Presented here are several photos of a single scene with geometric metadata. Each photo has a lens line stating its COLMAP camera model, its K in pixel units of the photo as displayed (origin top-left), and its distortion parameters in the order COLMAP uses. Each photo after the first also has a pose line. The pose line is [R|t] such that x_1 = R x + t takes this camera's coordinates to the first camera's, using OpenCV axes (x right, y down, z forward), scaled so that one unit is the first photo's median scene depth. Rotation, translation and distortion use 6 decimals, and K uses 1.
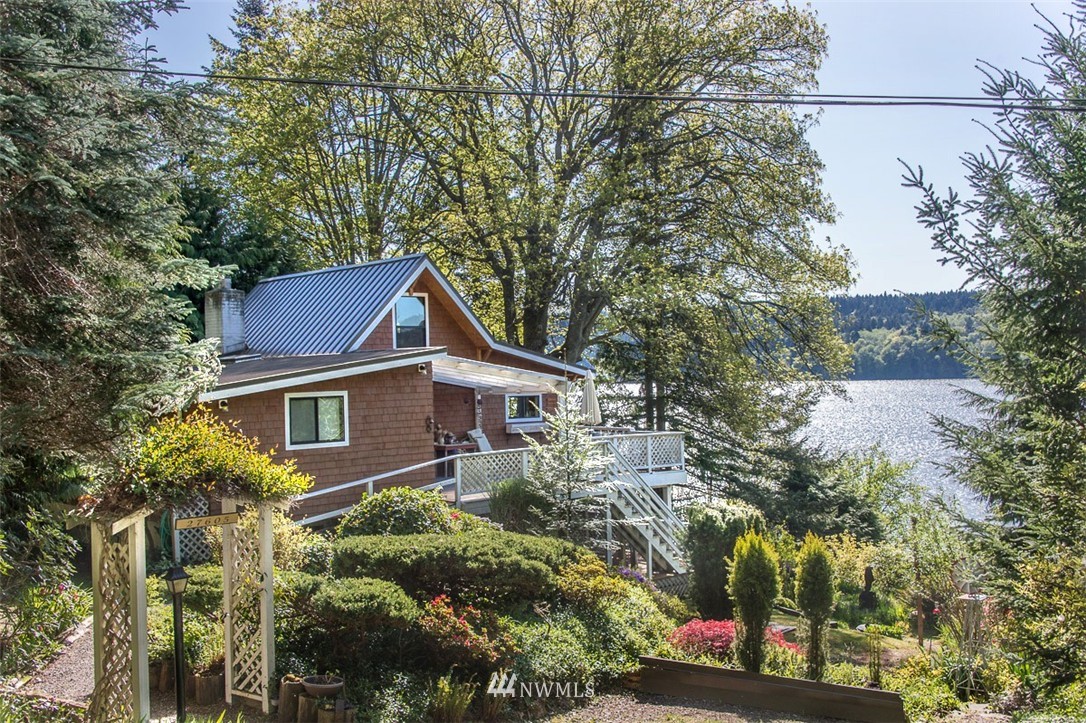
lens RADIAL K [[1145.1, 0, 543.0], [0, 1145.1, 364.1], [0, 0, 1]] dist [-0.001551, 0.000000]
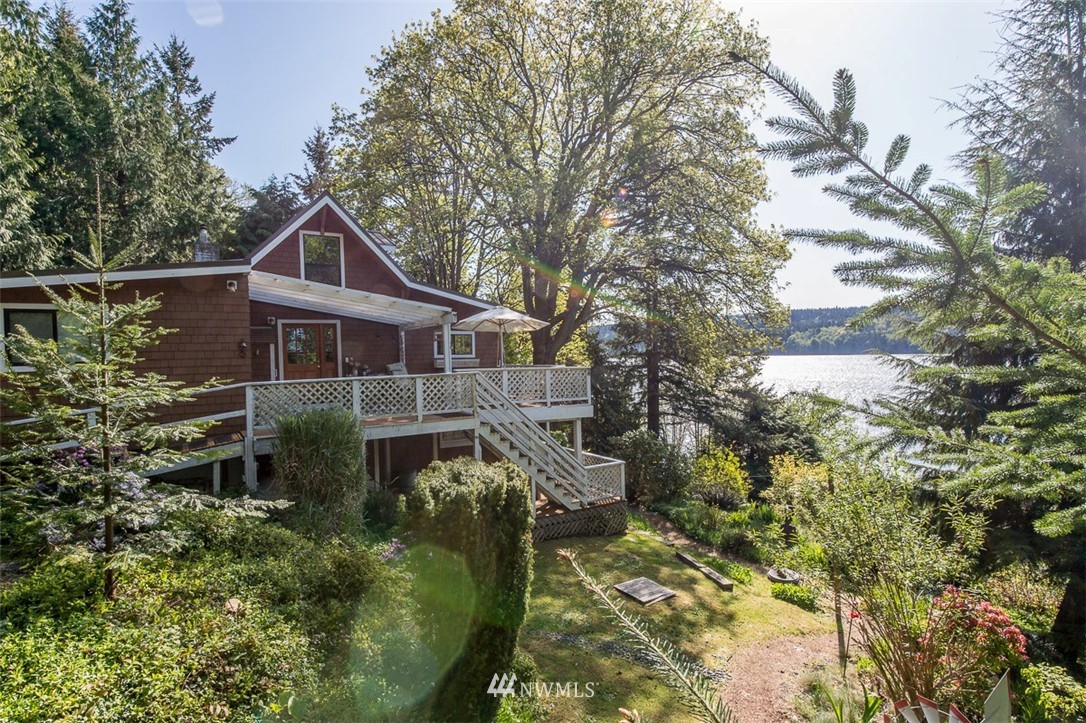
lens RADIAL K [[589.3, 0, 543.1], [0, 589.3, 357.7], [0, 0, 1]] dist [0.030653, 0.000313]
pose [[0.985857, 0.003804, -0.167547, 0.094330], [-0.000647, 0.999821, 0.018895, 0.022971], [0.167589, -0.018519, 0.985683, 0.265636]]
